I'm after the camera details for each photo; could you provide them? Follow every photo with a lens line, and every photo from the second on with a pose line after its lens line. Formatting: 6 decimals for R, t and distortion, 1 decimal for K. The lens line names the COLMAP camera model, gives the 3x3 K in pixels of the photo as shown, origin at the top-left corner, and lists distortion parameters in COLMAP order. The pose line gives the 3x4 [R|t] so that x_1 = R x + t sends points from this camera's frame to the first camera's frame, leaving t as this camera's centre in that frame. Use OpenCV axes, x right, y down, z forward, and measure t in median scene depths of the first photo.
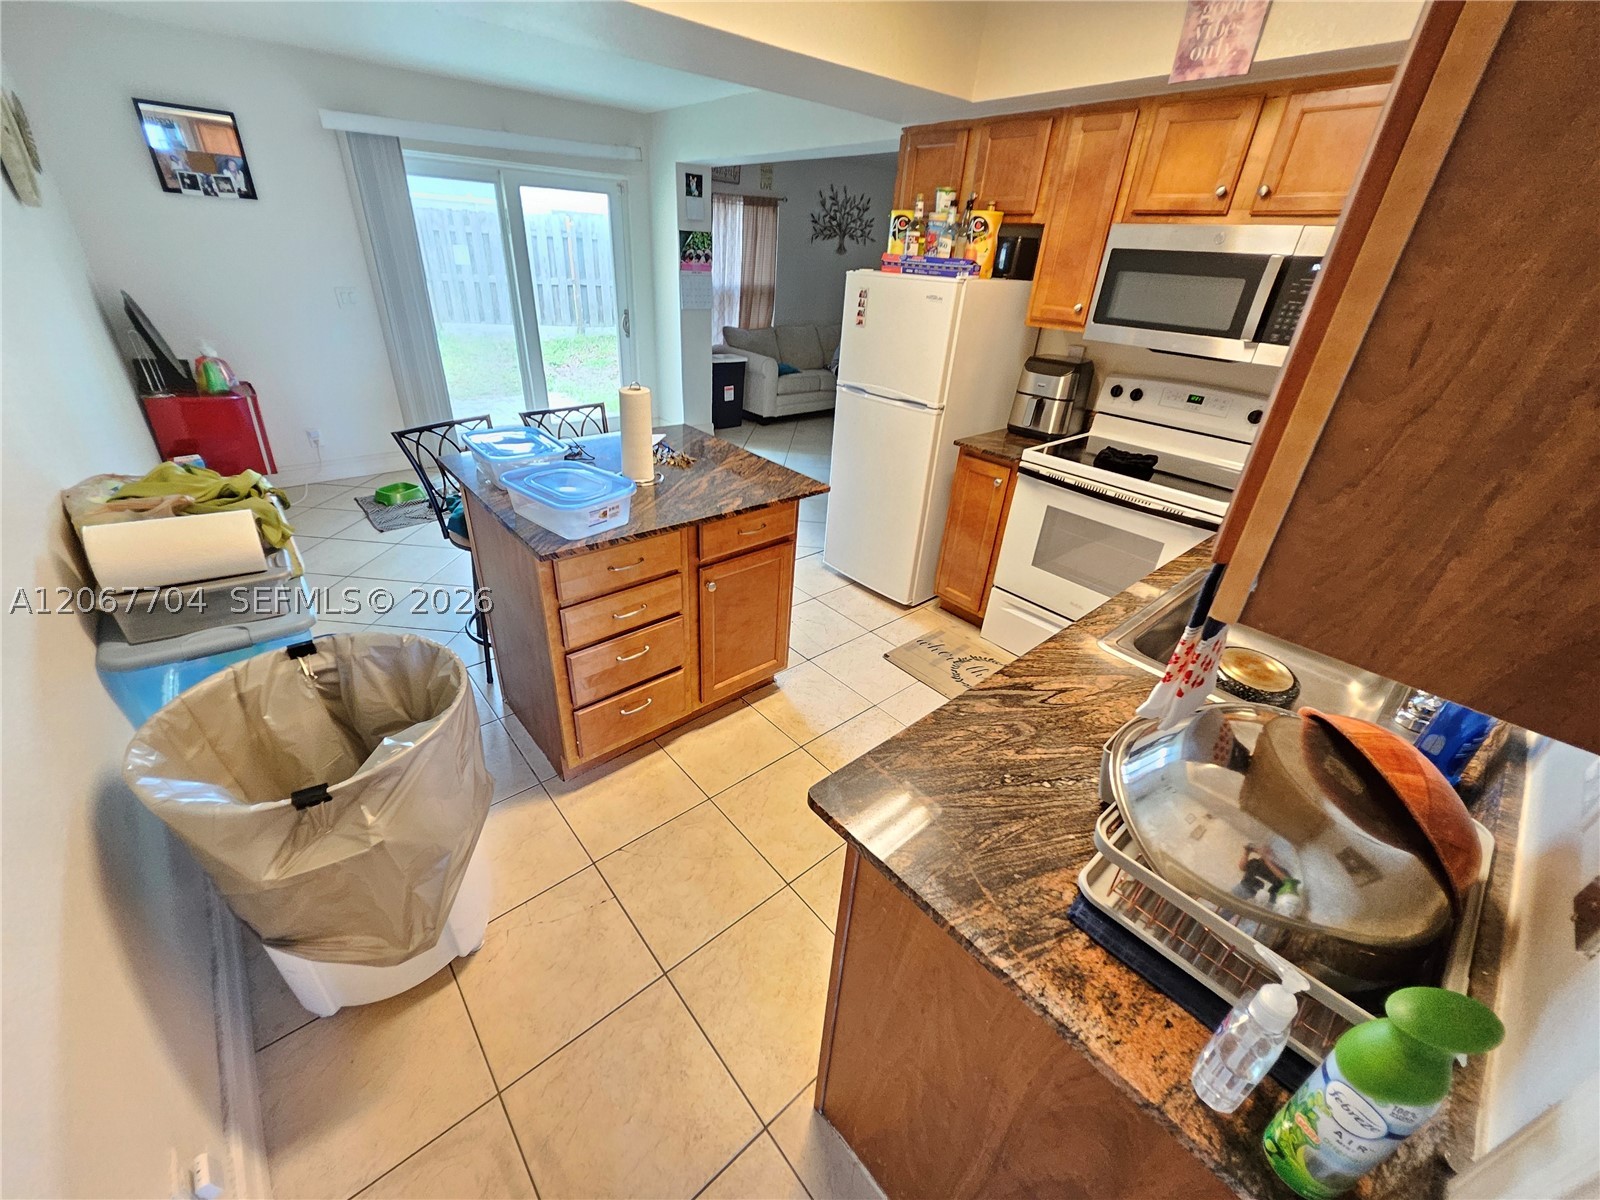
lens RADIAL K [[630.2, 0, 793.6], [0, 630.2, 599.9], [0, 0, 1]] dist [-0.010177, -0.000060]
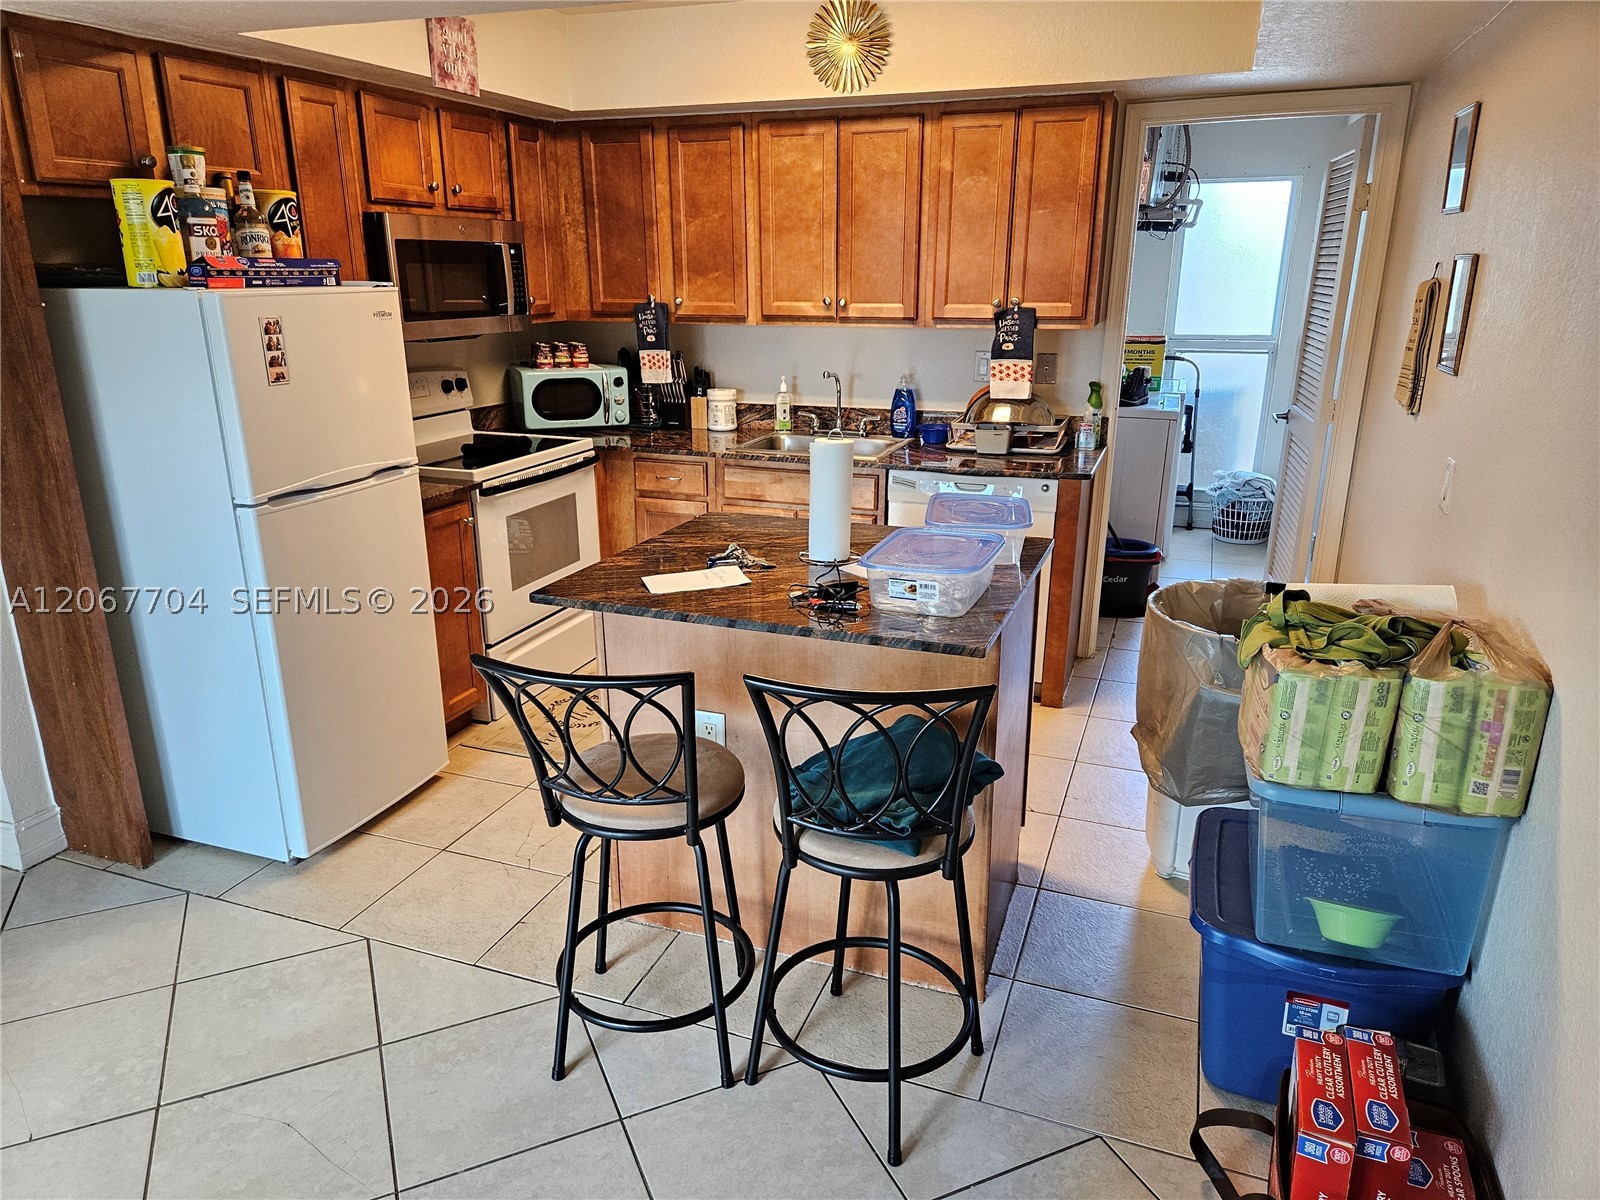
lens RADIAL K [[1064.5, 0, 801.5], [0, 1064.5, 603.1], [0, 0, 1]] dist [0.001754, 0.000179]
pose [[-0.481290, -0.315804, 0.817697, -1.031105], [0.399142, 0.751568, 0.525196, -0.669278], [-0.780414, 0.579148, -0.235671, 1.096497]]
